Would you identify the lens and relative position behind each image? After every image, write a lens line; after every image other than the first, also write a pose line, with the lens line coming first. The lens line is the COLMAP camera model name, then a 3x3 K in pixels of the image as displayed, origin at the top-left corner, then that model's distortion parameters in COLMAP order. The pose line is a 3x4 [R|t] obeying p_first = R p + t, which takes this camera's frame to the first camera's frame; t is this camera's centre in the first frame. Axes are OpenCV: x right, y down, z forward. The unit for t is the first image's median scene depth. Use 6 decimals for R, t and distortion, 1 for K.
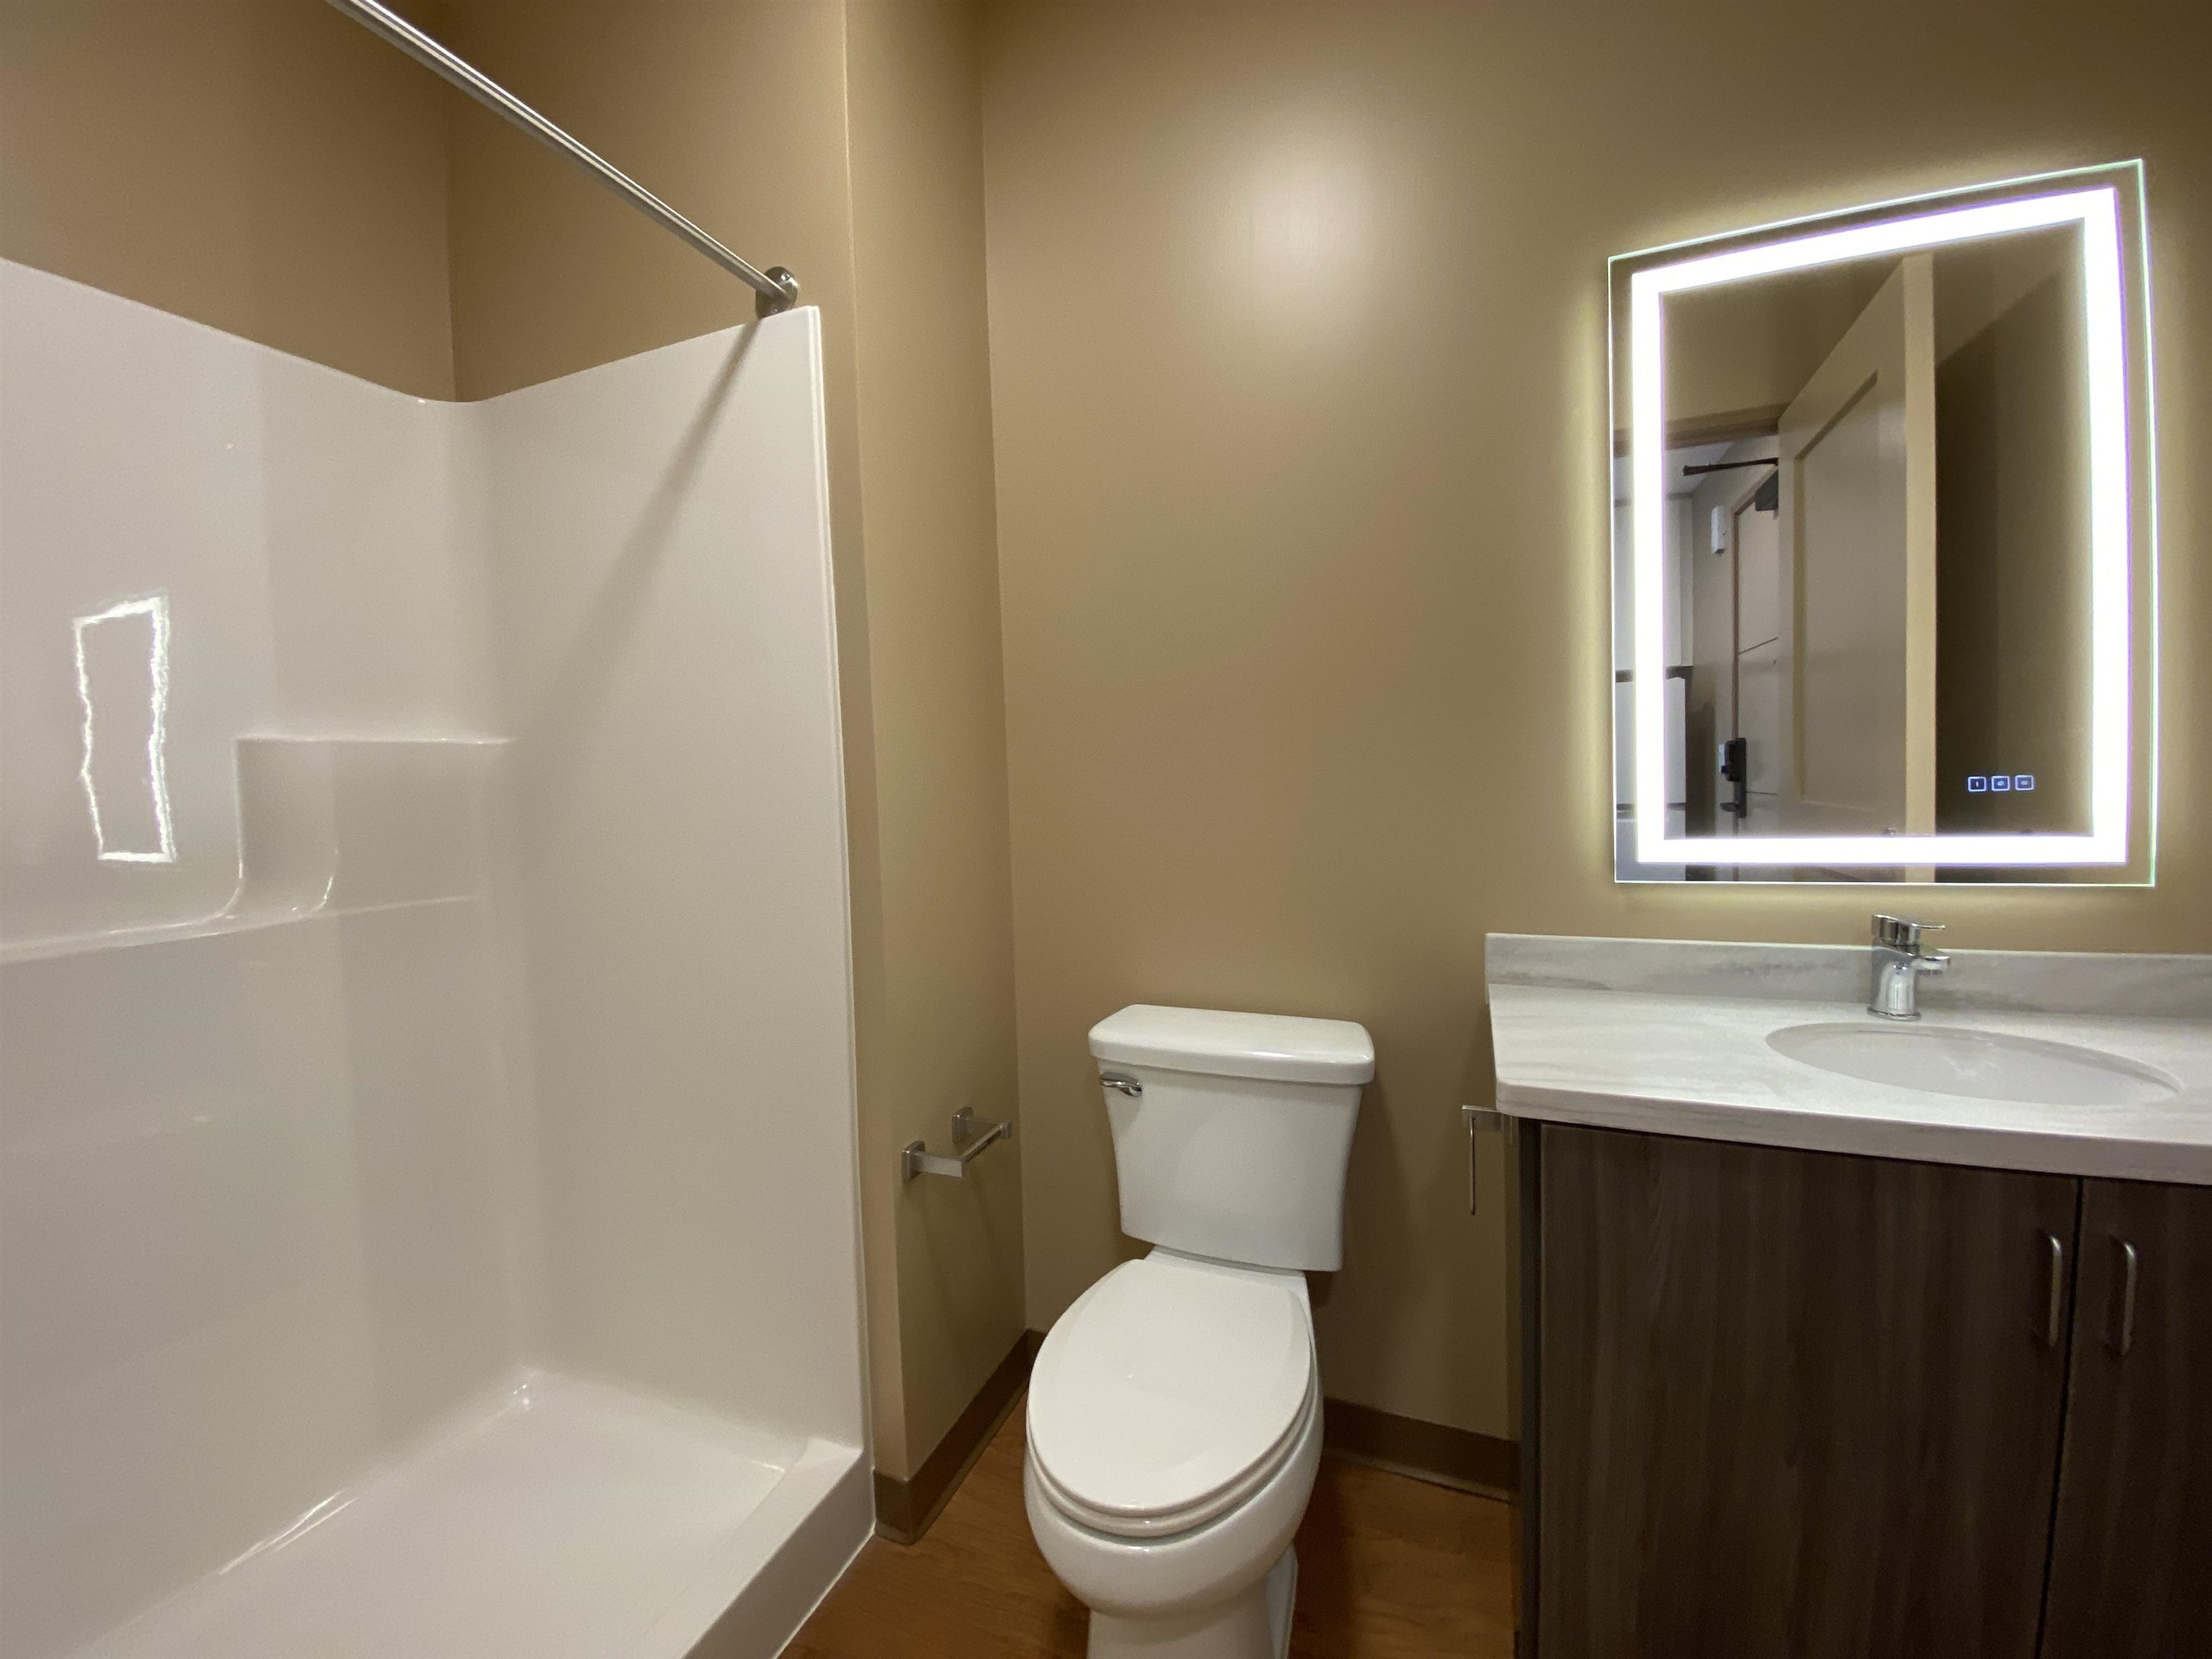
lens RADIAL K [[889.8, 0, 1106.0], [0, 889.8, 829.5], [0, 0, 1]] dist [0.000347, -0.016843]
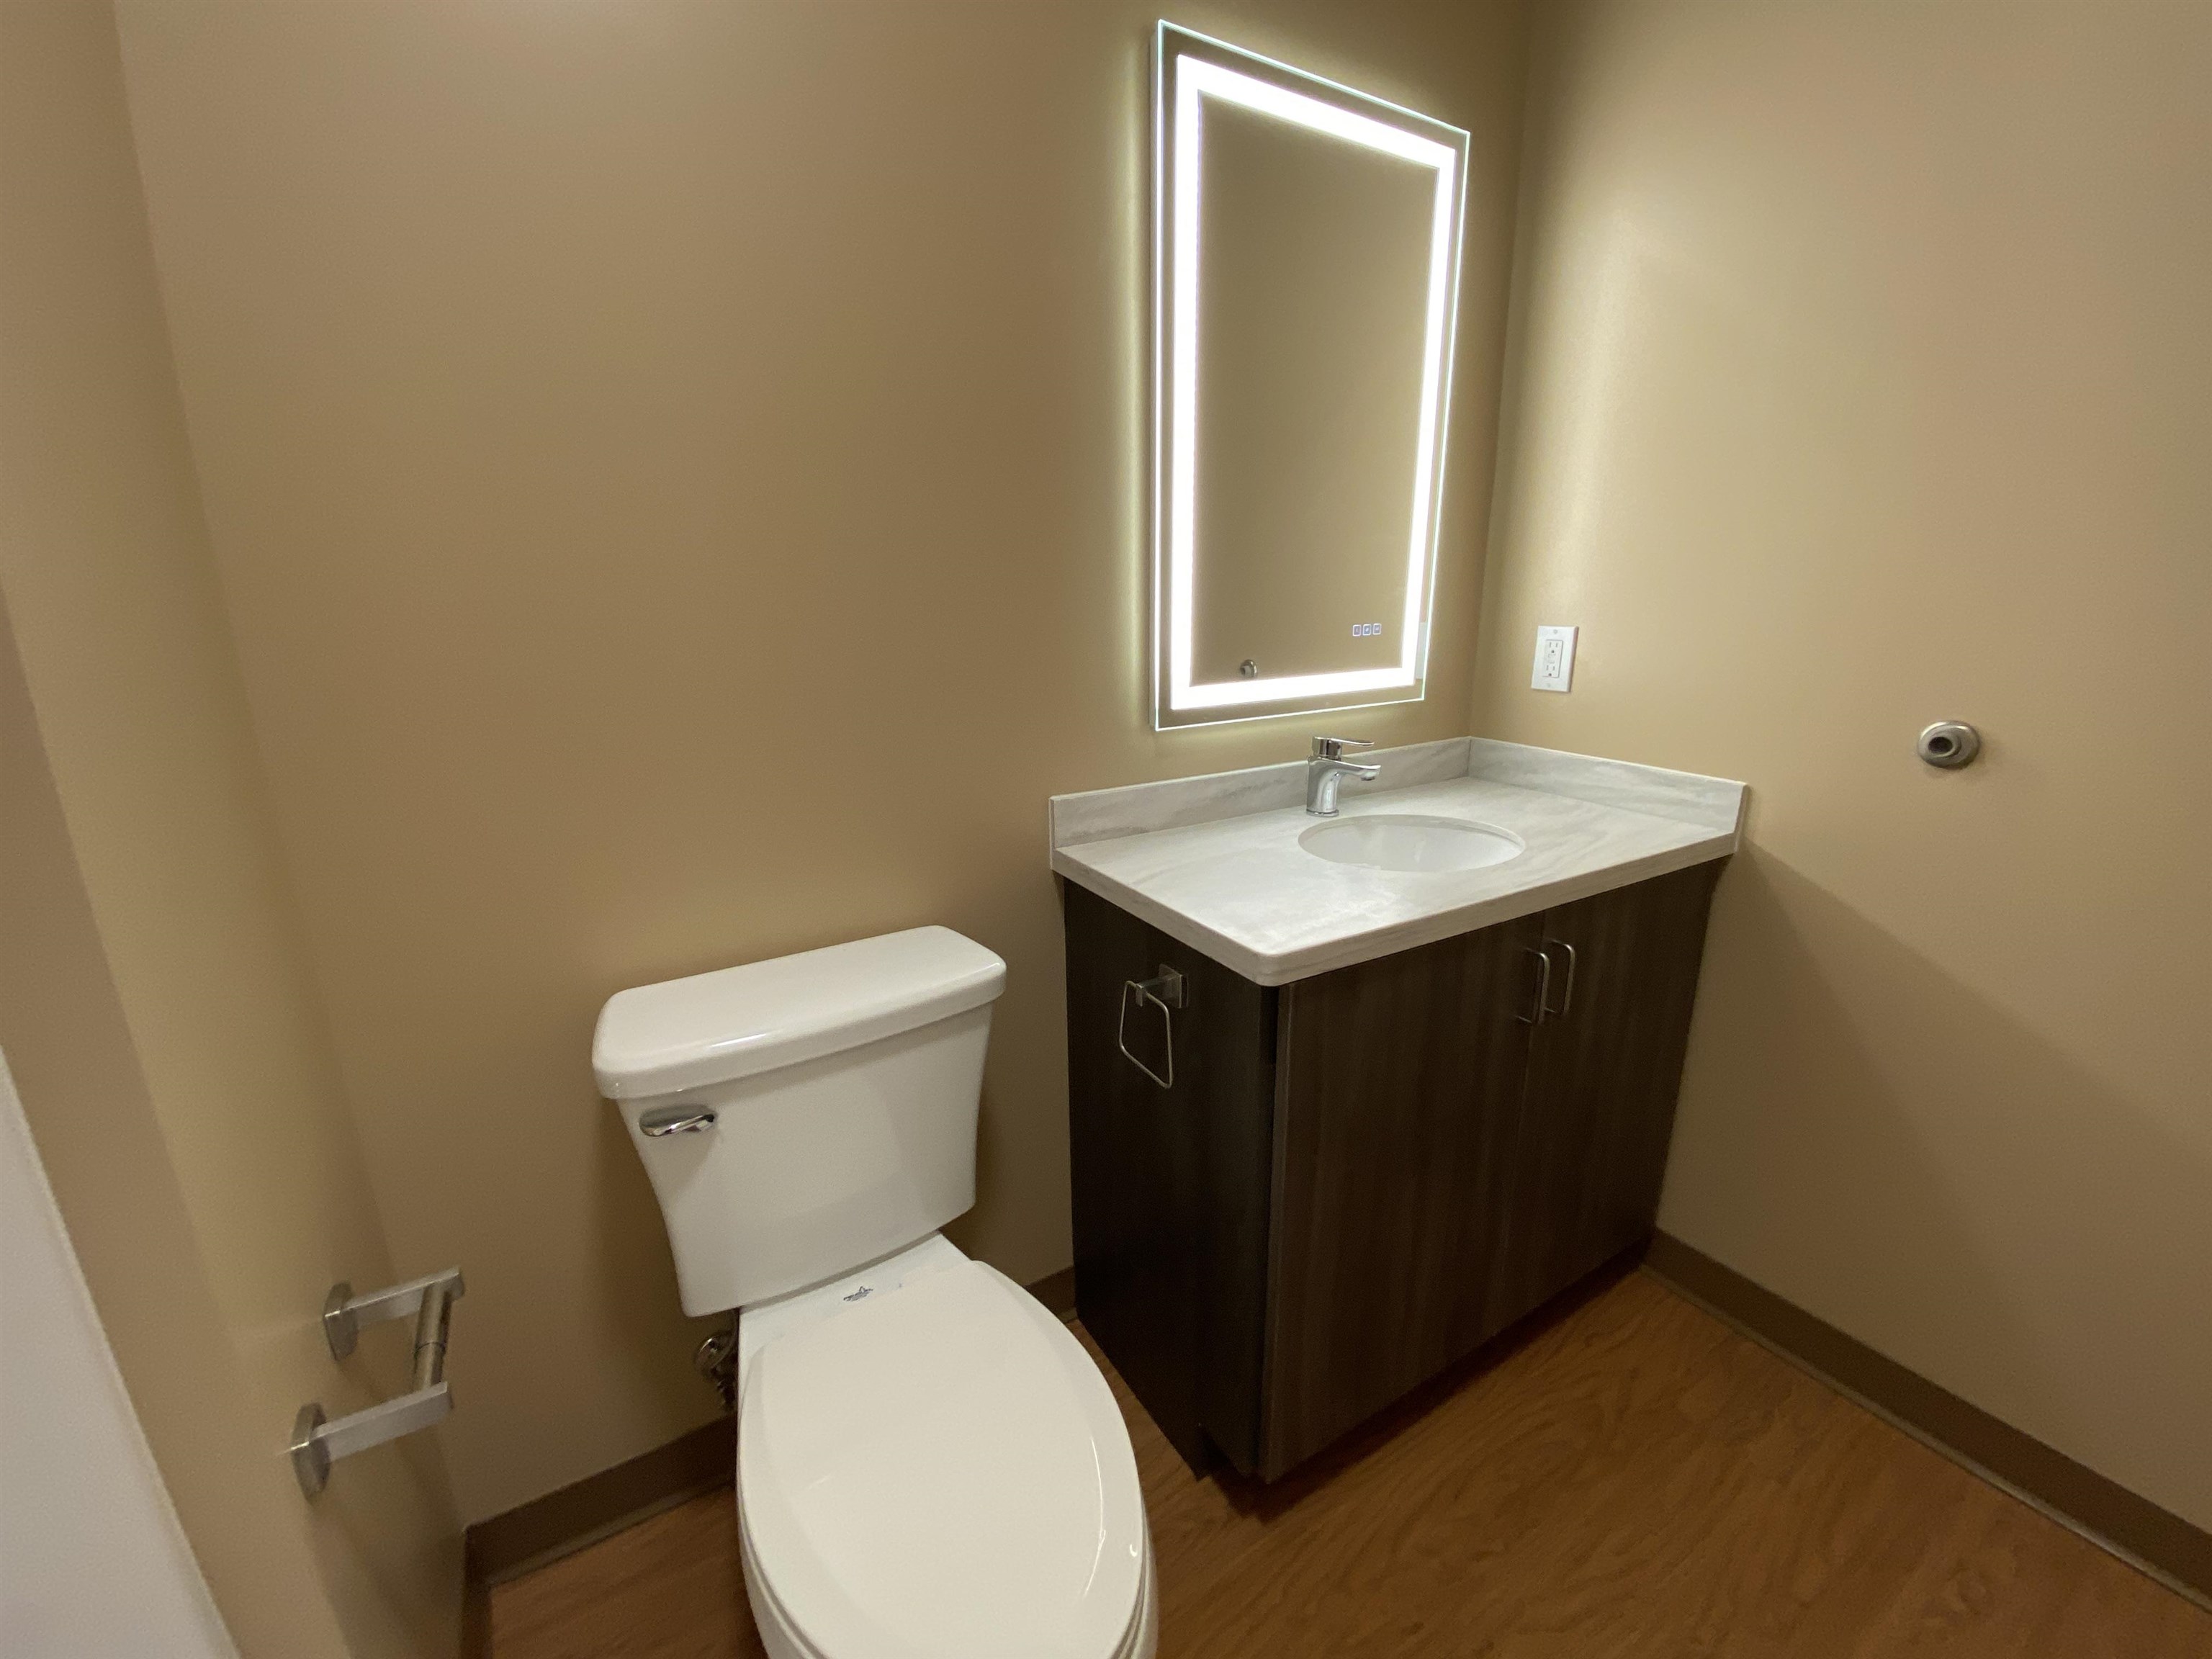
lens RADIAL K [[882.6, 0, 1106.0], [0, 882.6, 829.5], [0, 0, 1]] dist [-0.000044, -0.019976]
pose [[0.585783, -0.184400, 0.789212, -0.280341], [0.033297, 0.978426, 0.203896, -0.036080], [-0.809784, -0.093161, 0.579285, 0.445519]]
